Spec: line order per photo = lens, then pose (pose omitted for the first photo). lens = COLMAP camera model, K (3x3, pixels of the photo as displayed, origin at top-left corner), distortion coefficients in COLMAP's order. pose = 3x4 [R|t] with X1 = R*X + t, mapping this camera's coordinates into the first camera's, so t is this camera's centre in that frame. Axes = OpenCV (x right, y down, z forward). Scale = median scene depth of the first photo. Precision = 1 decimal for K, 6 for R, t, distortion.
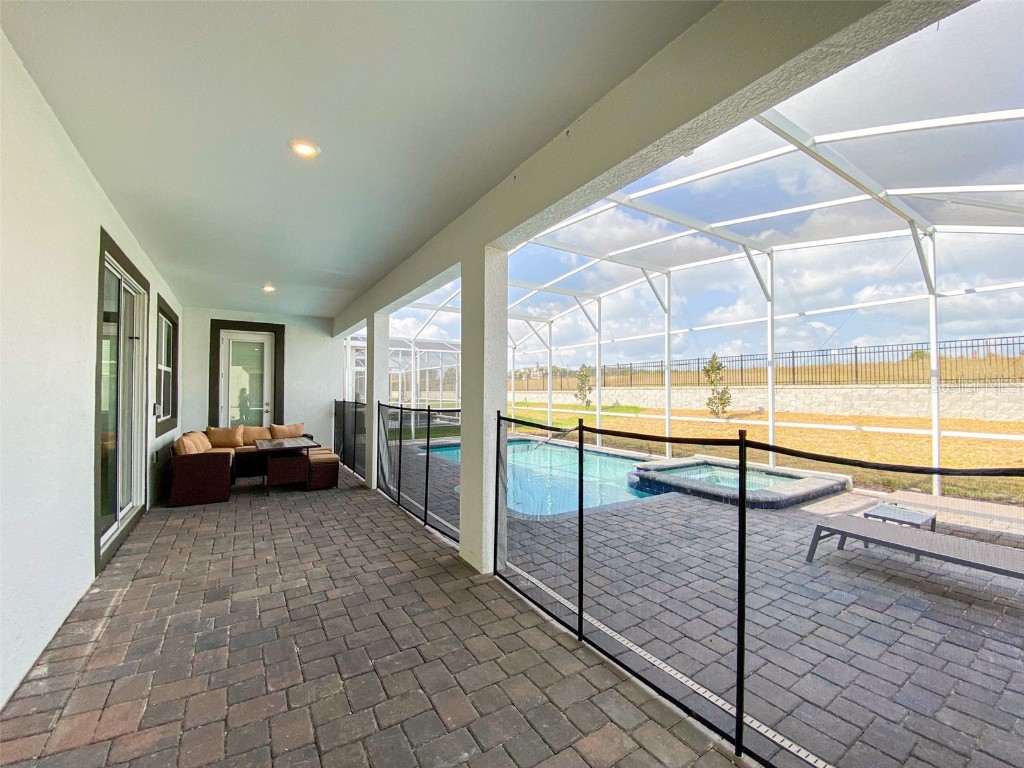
lens RADIAL K [[417.4, 0, 505.4], [0, 417.4, 380.1], [0, 0, 1]] dist [0.021250, -0.027858]
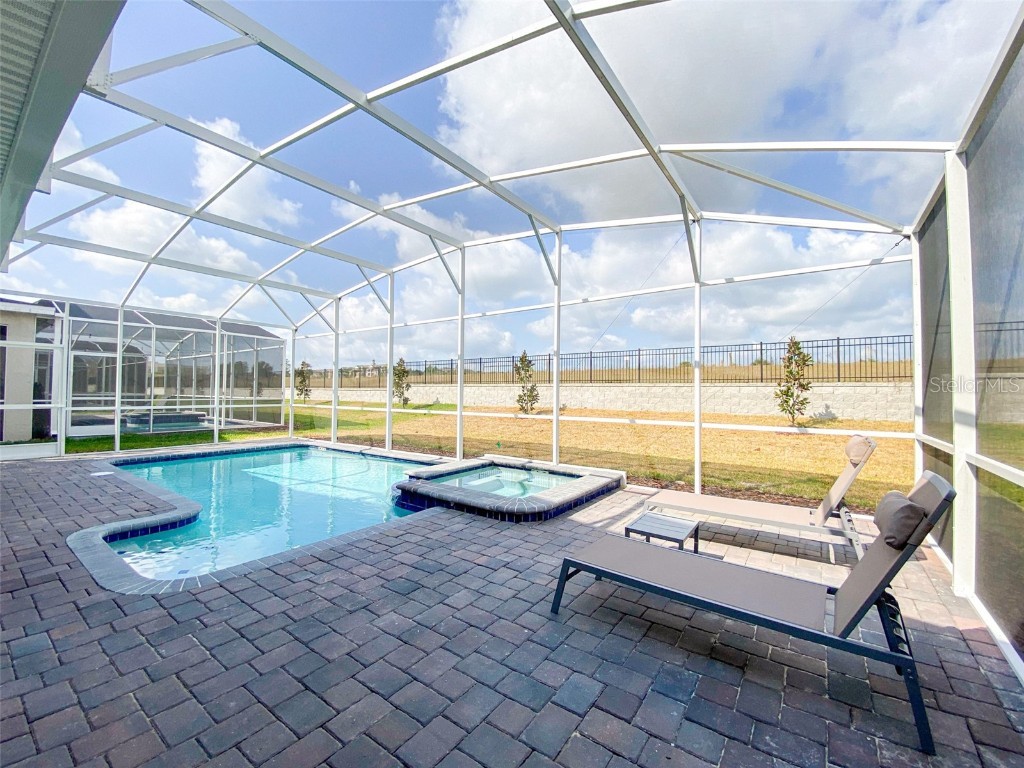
lens RADIAL K [[417.4, 0, 505.4], [0, 417.4, 380.1], [0, 0, 1]] dist [0.021250, -0.027858]
pose [[0.928811, 0.017478, 0.370141, 0.175510], [-0.017382, 0.999842, -0.003595, 0.023440], [-0.370145, -0.003095, 0.928969, 0.173830]]
